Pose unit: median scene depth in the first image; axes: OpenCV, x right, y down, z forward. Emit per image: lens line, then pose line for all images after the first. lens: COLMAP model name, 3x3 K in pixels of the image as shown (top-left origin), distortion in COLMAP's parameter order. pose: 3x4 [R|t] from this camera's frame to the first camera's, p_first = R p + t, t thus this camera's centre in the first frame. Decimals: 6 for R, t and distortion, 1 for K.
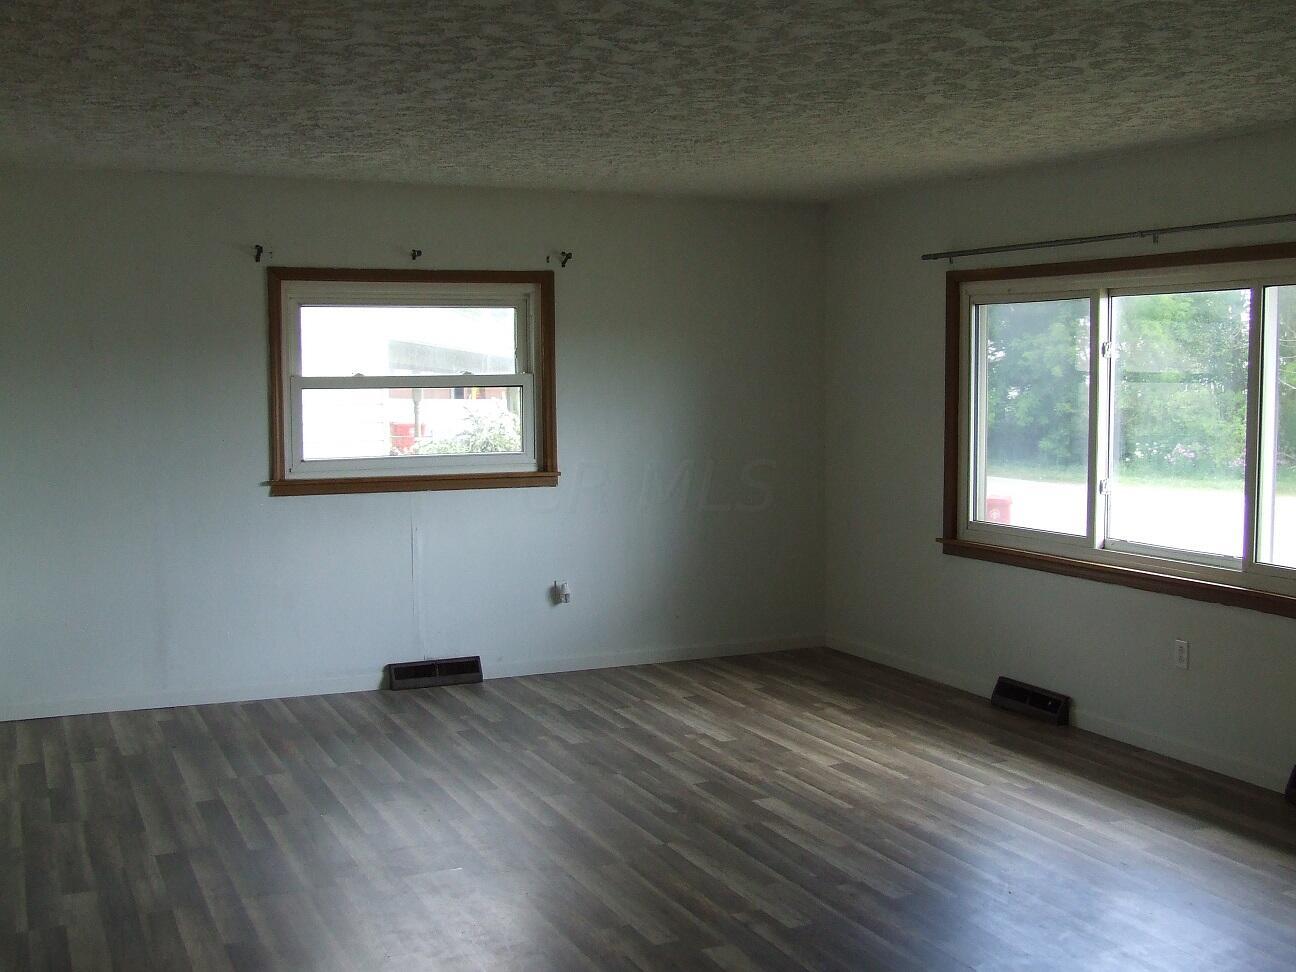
lens RADIAL K [[1457.8, 0, 648.0], [0, 1457.8, 486.0], [0, 0, 1]] dist [-0.013679, -0.021884]
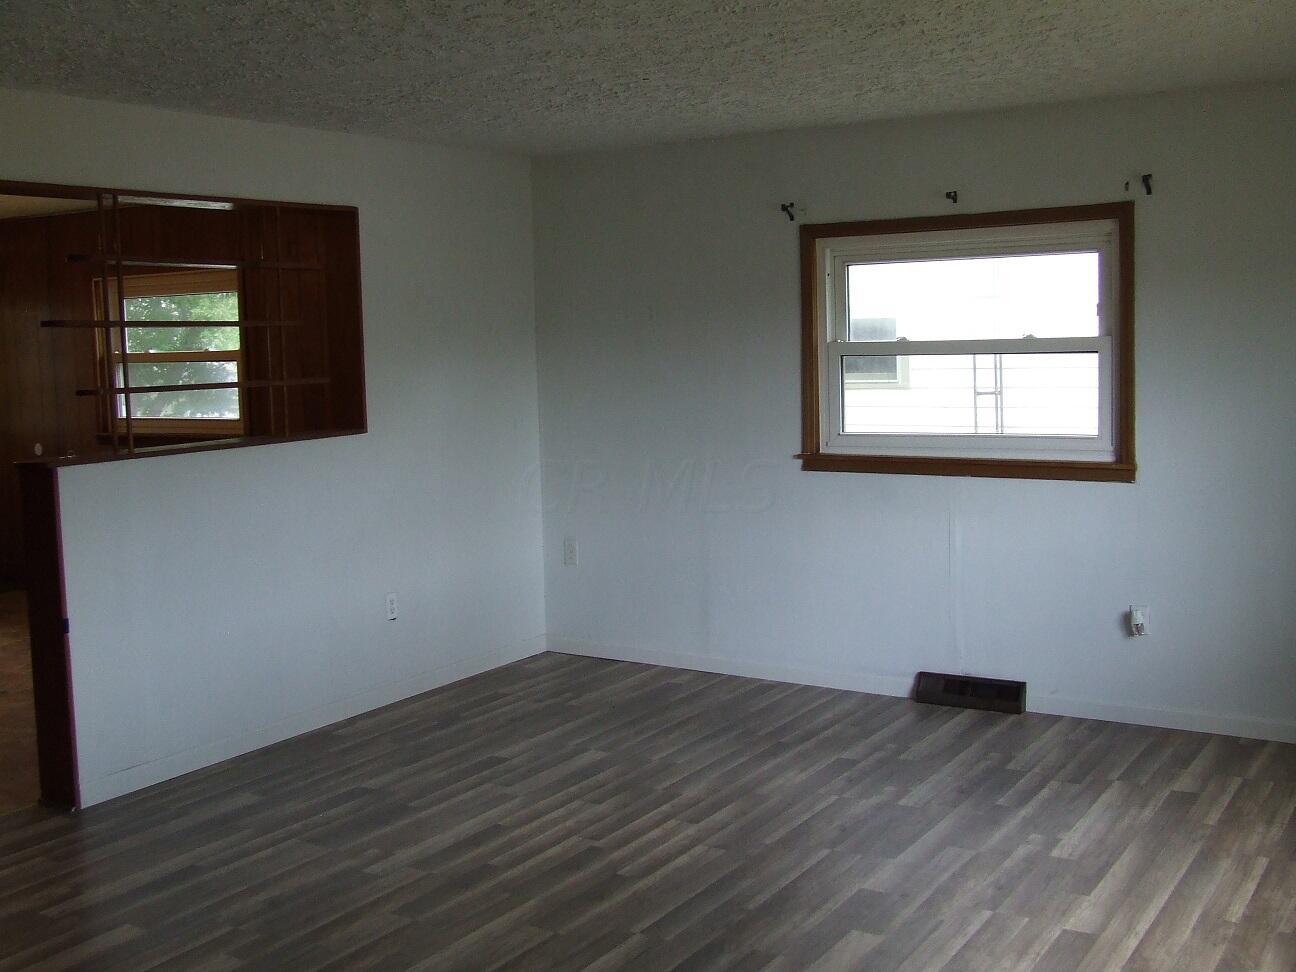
lens RADIAL K [[1430.0, 0, 648.0], [0, 1430.0, 486.0], [0, 0, 1]] dist [-0.092956, 0.178358]
pose [[0.548089, 0.074789, -0.833070, 0.453734], [-0.051355, 0.997124, 0.055730, -0.028935], [0.834842, 0.012237, 0.550354, 0.410293]]
